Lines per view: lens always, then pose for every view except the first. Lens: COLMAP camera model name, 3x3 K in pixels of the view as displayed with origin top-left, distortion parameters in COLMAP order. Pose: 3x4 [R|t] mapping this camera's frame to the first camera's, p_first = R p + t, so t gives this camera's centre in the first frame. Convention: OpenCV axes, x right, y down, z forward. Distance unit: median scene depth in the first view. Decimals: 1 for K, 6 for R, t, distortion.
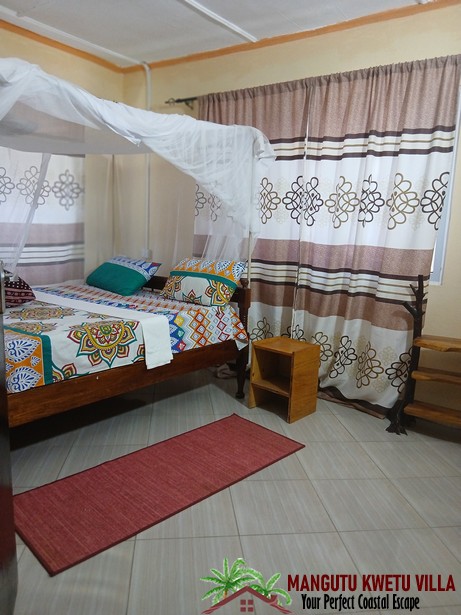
lens RADIAL K [[468.8, 0, 230.5], [0, 468.8, 307.5], [0, 0, 1]] dist [0.068288, -0.001748]
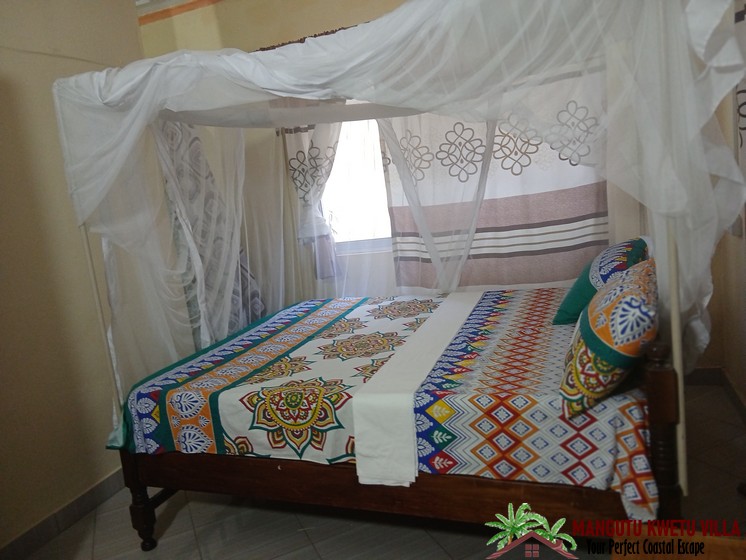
lens RADIAL K [[568.6, 0, 373.0], [0, 568.6, 280.0], [0, 0, 1]] dist [0.068288, -0.001748]
pose [[0.274880, 0.079921, -0.958151, 0.515591], [-0.012775, 0.996755, 0.079476, -0.184270], [0.961394, -0.009606, 0.275009, 0.887188]]
